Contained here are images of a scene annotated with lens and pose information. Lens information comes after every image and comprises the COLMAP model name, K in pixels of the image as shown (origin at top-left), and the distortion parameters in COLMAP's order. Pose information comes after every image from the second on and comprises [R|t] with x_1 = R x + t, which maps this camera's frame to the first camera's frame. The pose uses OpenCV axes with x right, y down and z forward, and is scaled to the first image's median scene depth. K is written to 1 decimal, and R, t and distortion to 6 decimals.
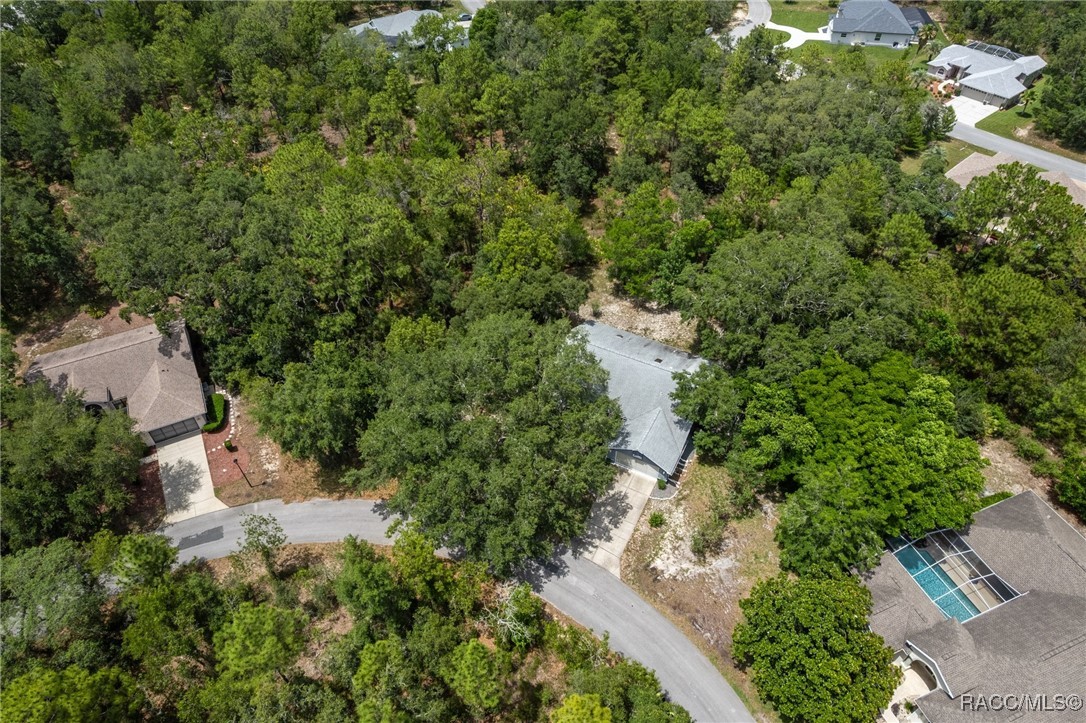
lens RADIAL K [[696.5, 0, 543.0], [0, 696.5, 361.5], [0, 0, 1]] dist [-0.086286, 0.084020]
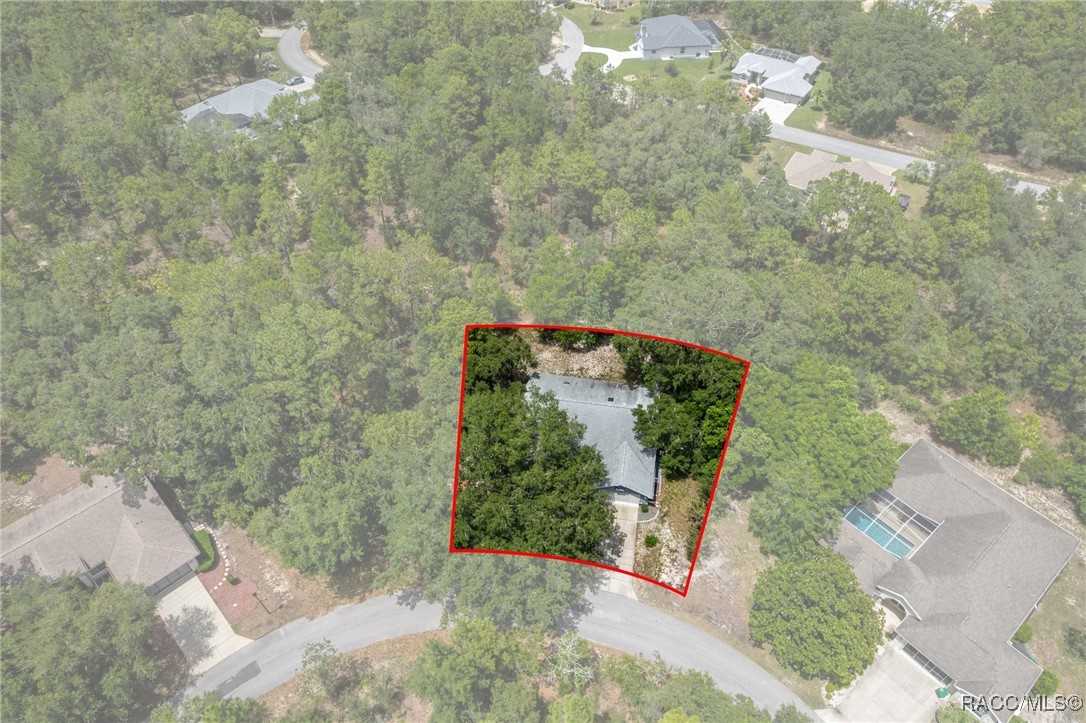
lens RADIAL K [[696.5, 0, 543.0], [0, 696.5, 361.5], [0, 0, 1]] dist [-0.086286, 0.084020]
pose [[0.953076, -0.215051, 0.213072, -0.166996], [0.215738, 0.976240, 0.020306, -0.109627], [-0.212376, 0.026614, 0.976826, -0.079422]]
